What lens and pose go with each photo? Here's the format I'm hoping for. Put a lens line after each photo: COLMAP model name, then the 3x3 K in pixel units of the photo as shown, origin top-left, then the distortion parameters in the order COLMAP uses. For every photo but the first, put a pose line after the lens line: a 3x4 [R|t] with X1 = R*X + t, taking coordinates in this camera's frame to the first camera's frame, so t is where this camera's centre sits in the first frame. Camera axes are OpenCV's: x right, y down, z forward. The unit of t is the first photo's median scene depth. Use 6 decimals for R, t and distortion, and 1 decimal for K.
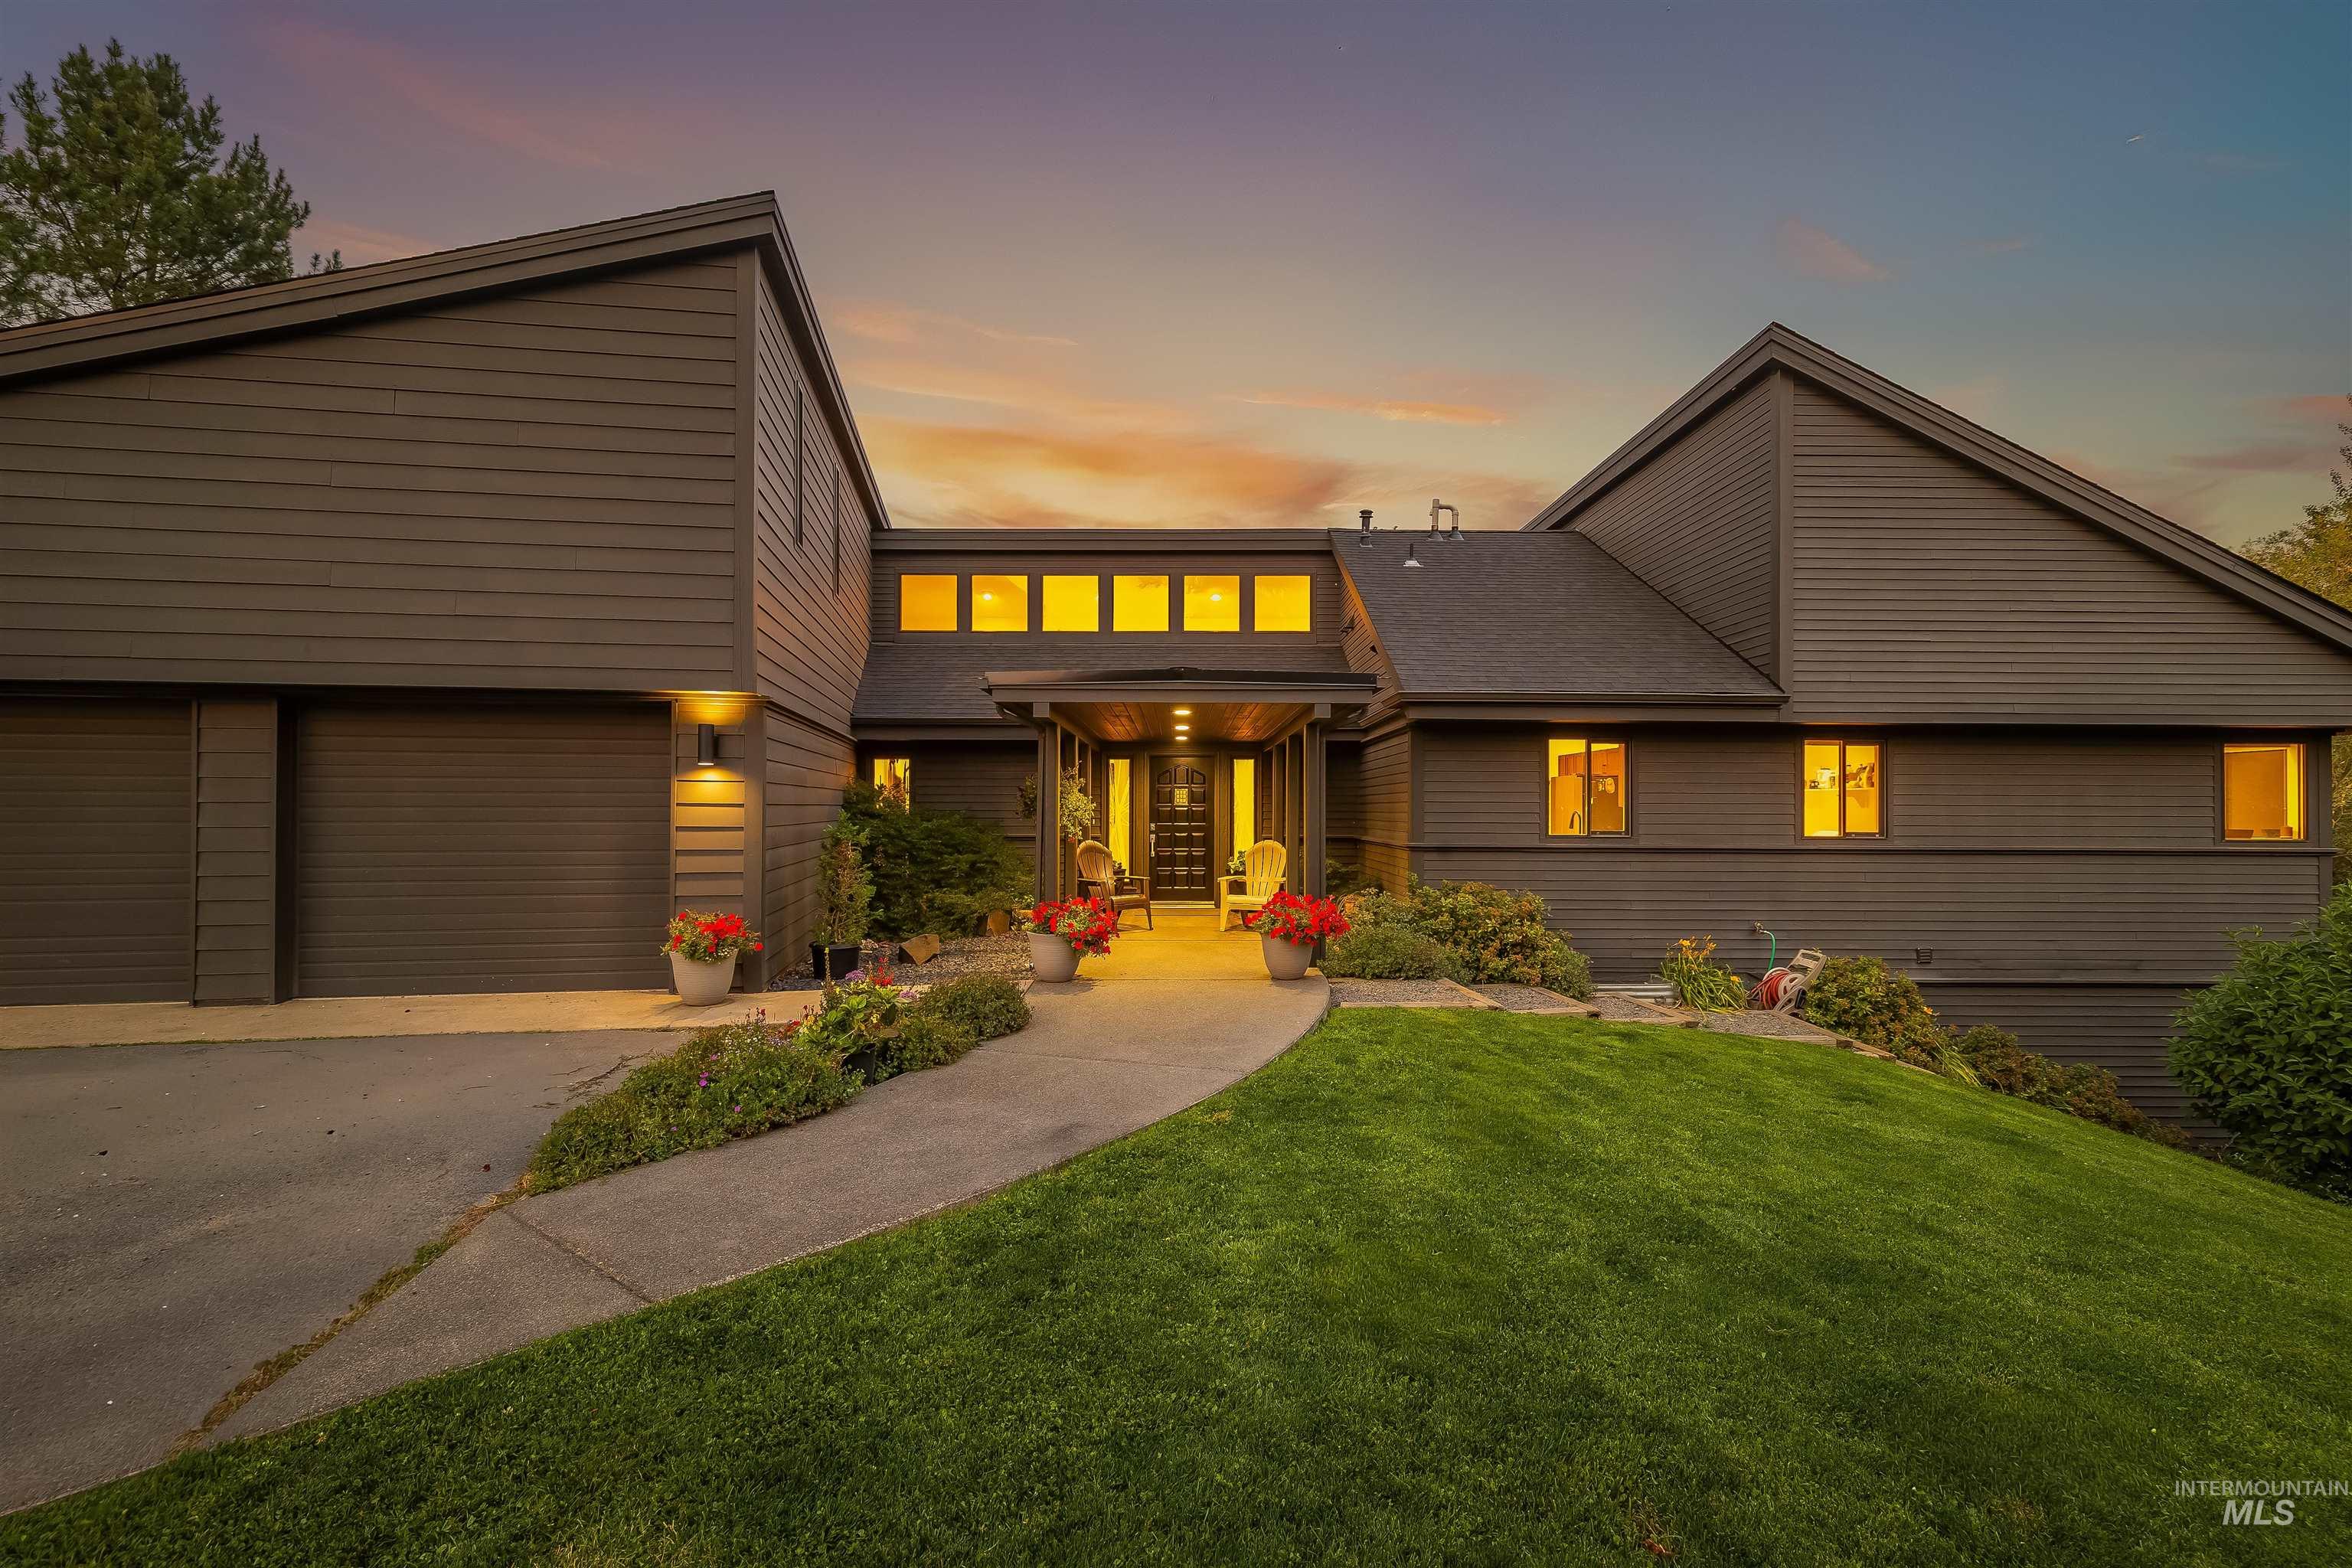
lens RADIAL K [[1070.1, 0, 1184.1], [0, 1070.1, 792.6], [0, 0, 1]] dist [-0.002429, -0.000141]
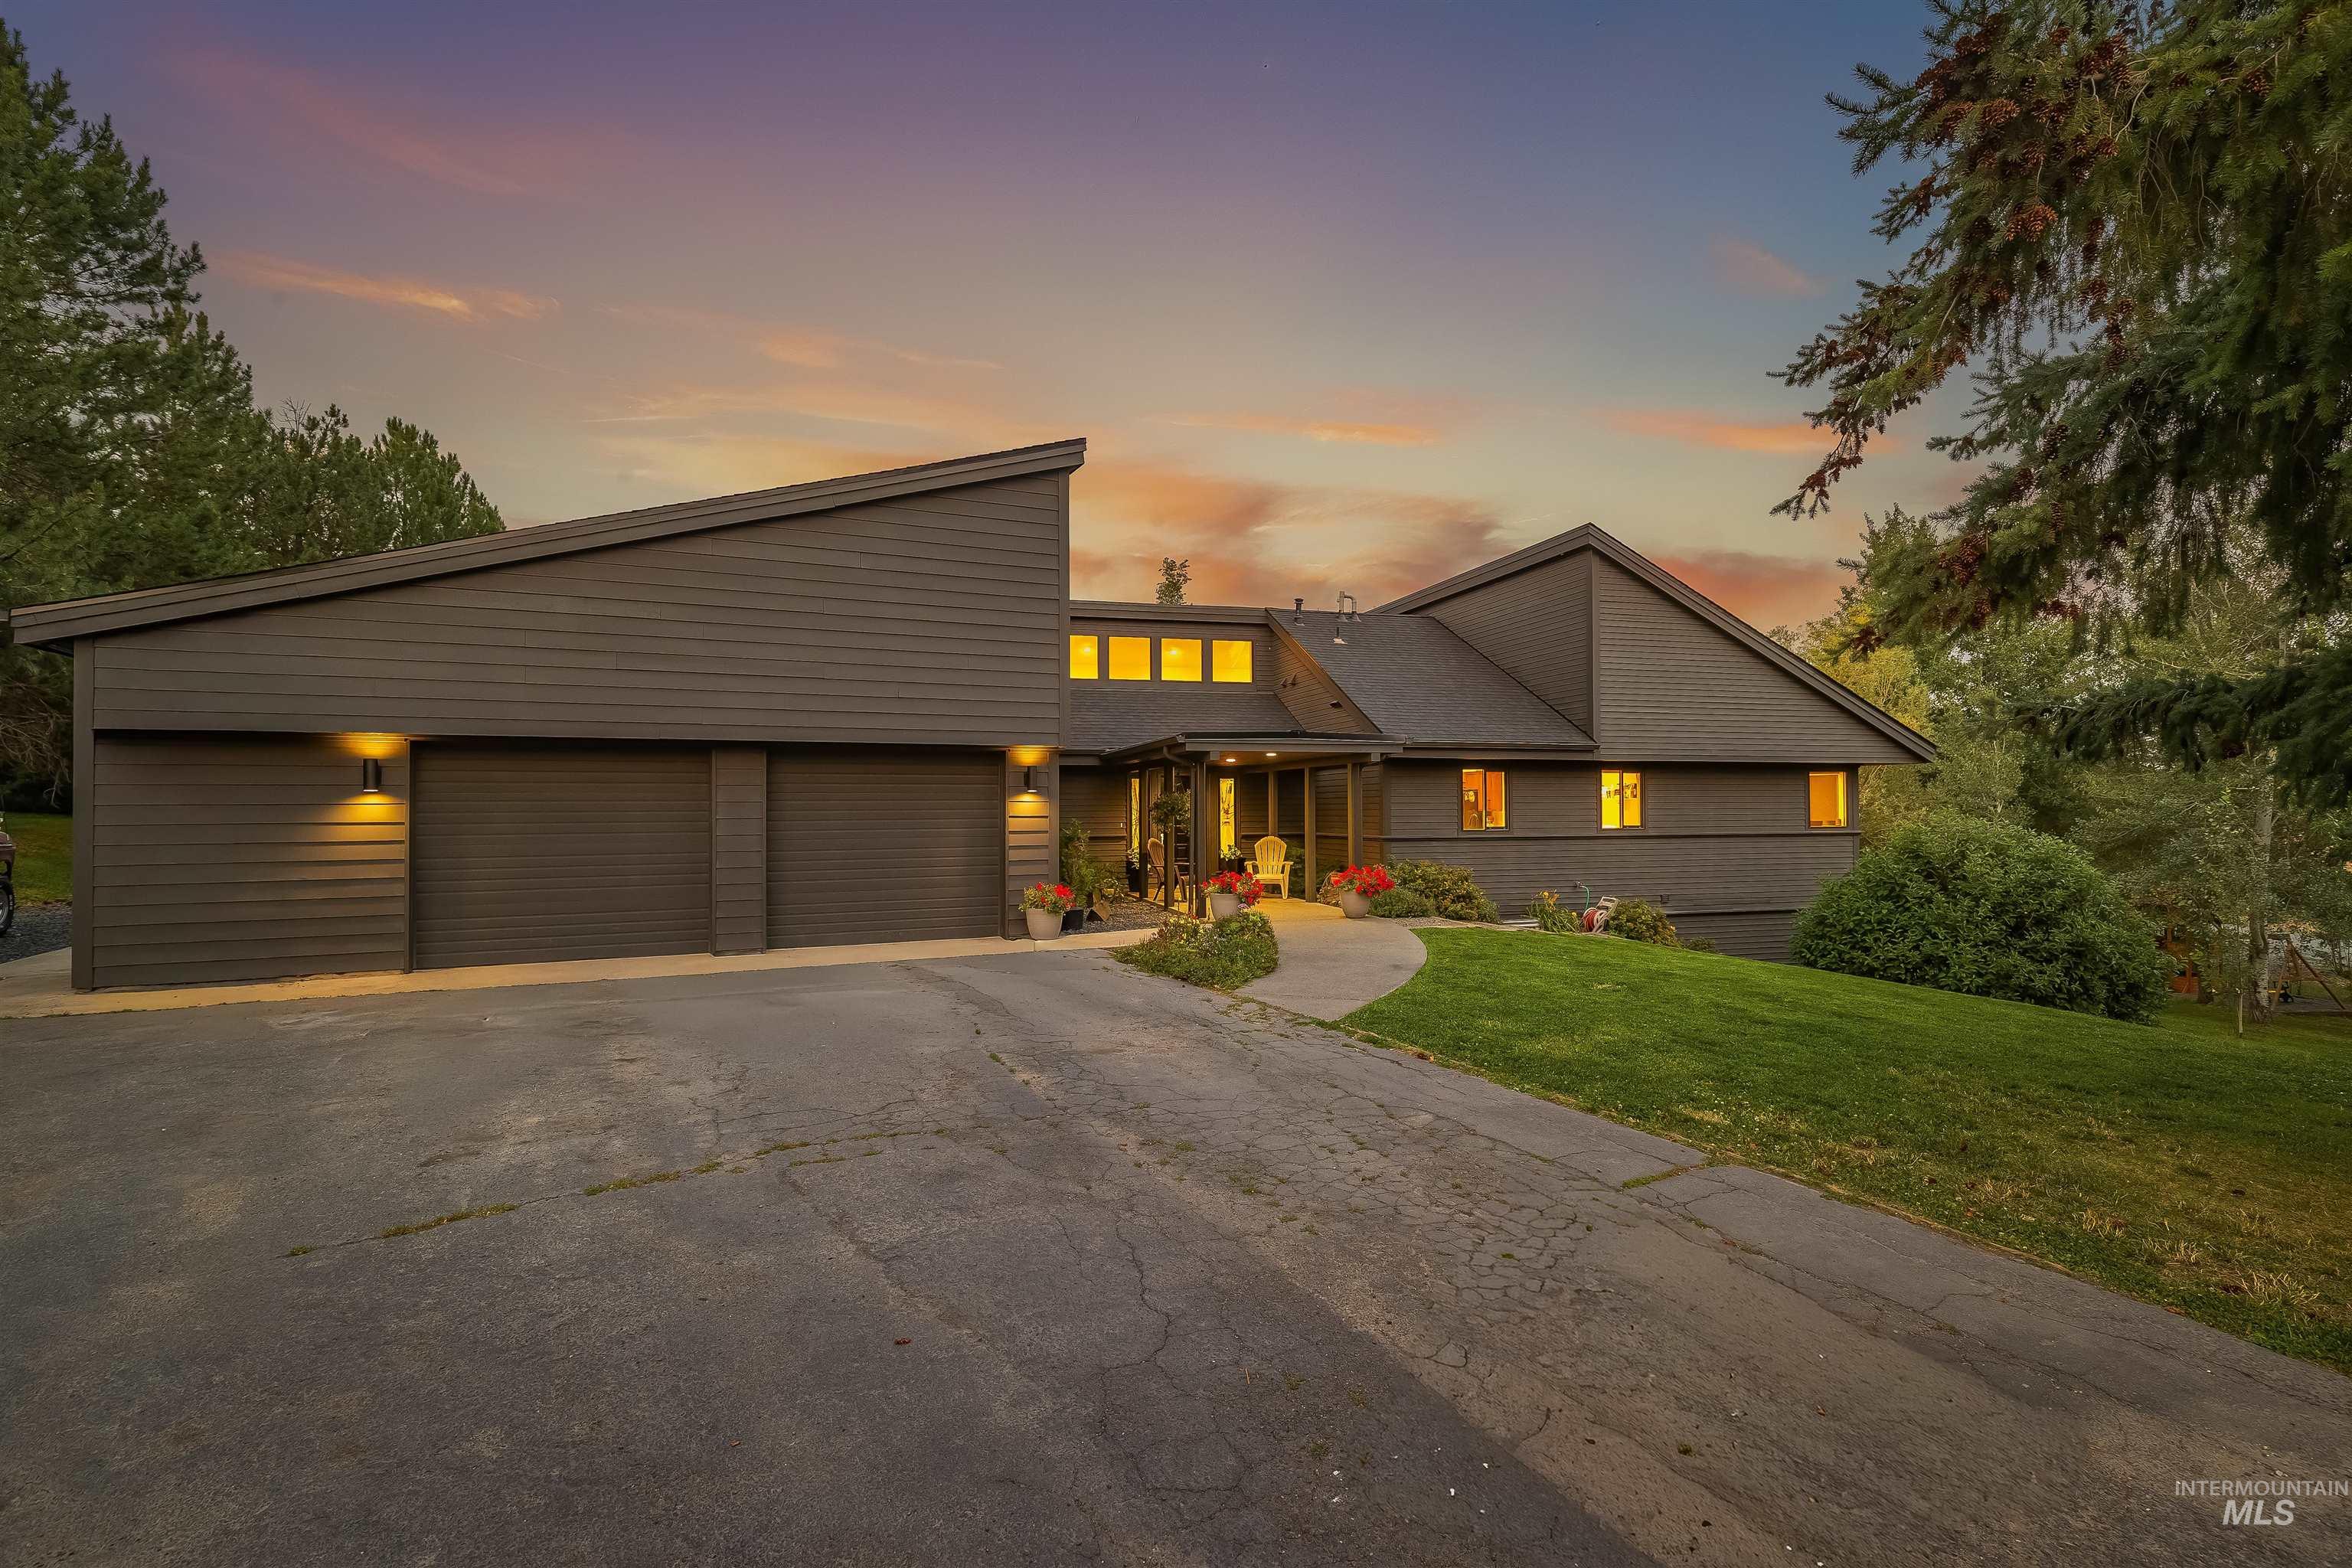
lens RADIAL K [[1107.9, 0, 1176.0], [0, 1107.9, 784.0], [0, 0, 1]] dist [-0.000548, -0.000305]
pose [[0.964001, -0.002639, 0.265887, -0.518563], [0.004935, 0.999956, -0.007970, -0.017550], [-0.265854, 0.008995, 0.963971, -0.482998]]
